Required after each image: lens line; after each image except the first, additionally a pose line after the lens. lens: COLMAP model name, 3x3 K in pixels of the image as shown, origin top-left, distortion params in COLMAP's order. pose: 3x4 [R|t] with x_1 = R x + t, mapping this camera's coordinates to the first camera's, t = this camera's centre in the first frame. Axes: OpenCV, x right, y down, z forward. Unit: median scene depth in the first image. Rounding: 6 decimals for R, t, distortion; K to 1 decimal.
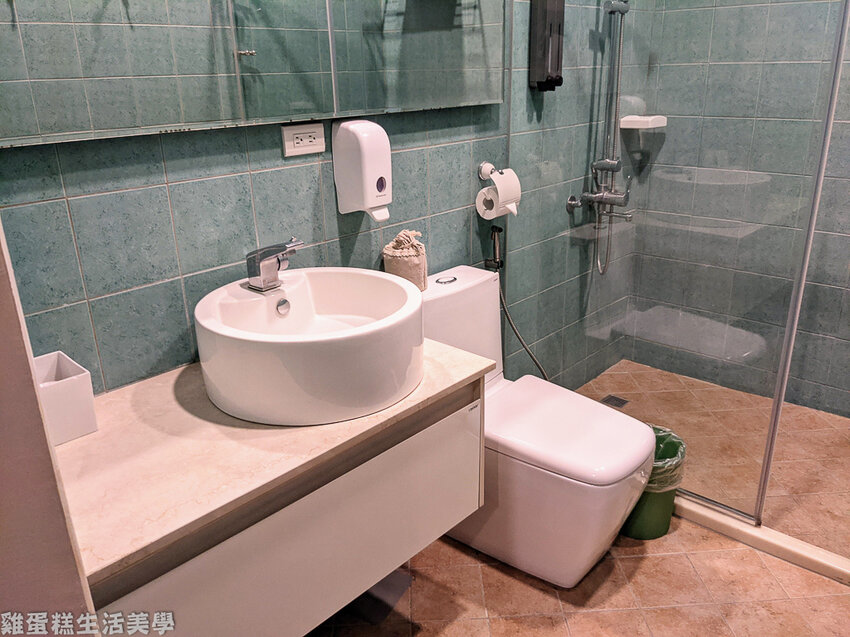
lens RADIAL K [[679.9, 0, 431.5], [0, 679.9, 287.5], [0, 0, 1]] dist [0.042936, -0.078367]
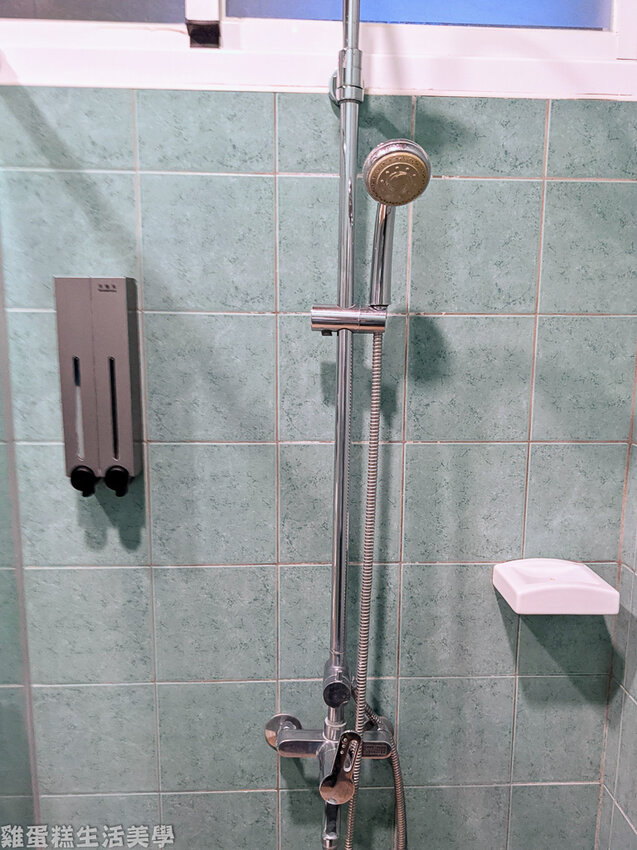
lens RADIAL K [[679.9, 0, 324.7], [0, 679.9, 426.9], [0, 0, 1]] dist [0.042936, -0.078367]
pose [[0.714666, 0.146658, -0.683919, 0.512905], [-0.241775, 0.969298, -0.044791, -0.306760], [0.656352, 0.197365, 0.728182, 0.667437]]
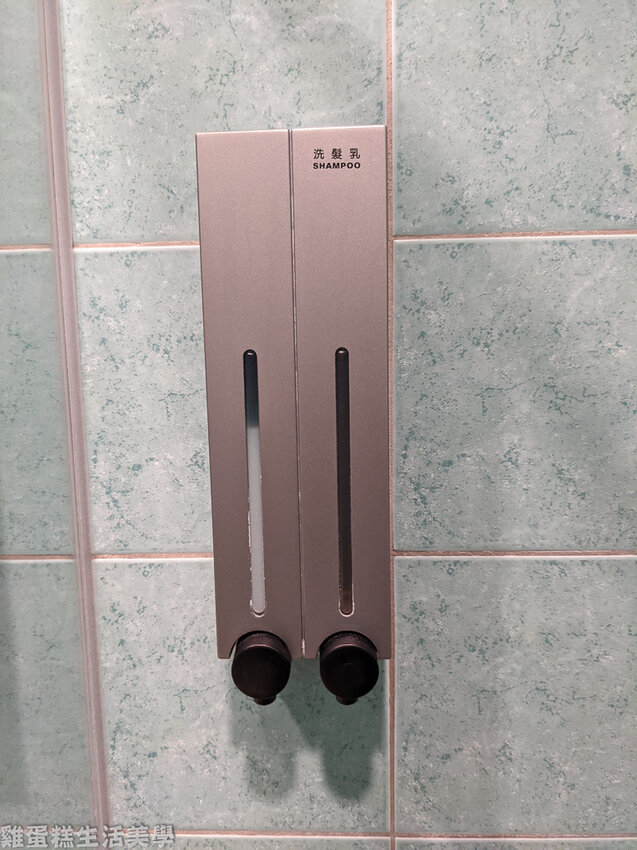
lens RADIAL K [[679.9, 0, 315.7], [0, 679.9, 421.8], [0, 0, 1]] dist [0.042936, -0.078367]
pose [[0.637175, 0.100856, -0.764092, 0.269914], [-0.231762, 0.970588, -0.065154, -0.307281], [0.735047, 0.218602, 0.641809, 0.766849]]
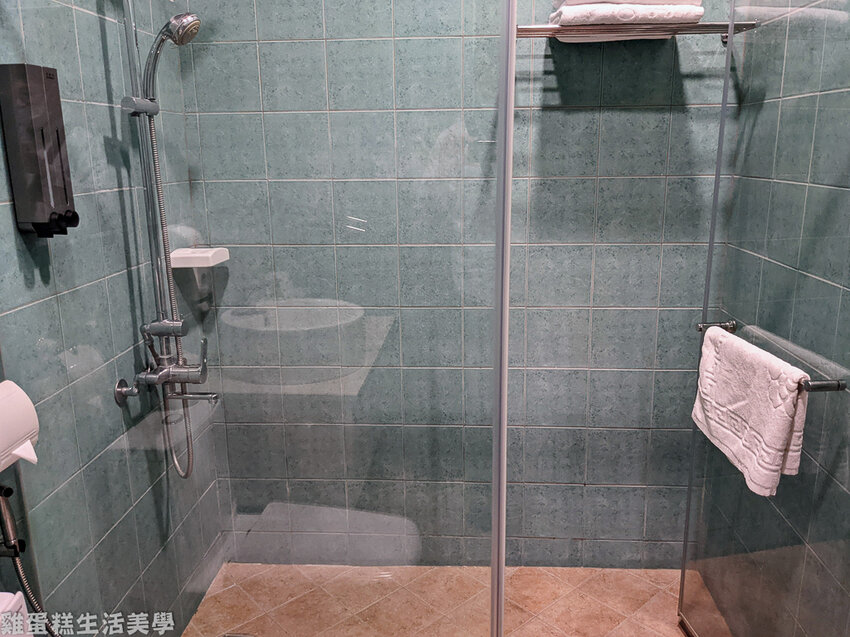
lens RADIAL K [[679.9, 0, 427.0], [0, 679.9, 319.9], [0, 0, 1]] dist [0.042936, -0.078367]
pose [[0.776302, -0.142226, 0.614106, 0.038463], [0.191868, 0.981302, -0.015276, -0.125231], [-0.600451, 0.129686, 0.789076, 0.292509]]
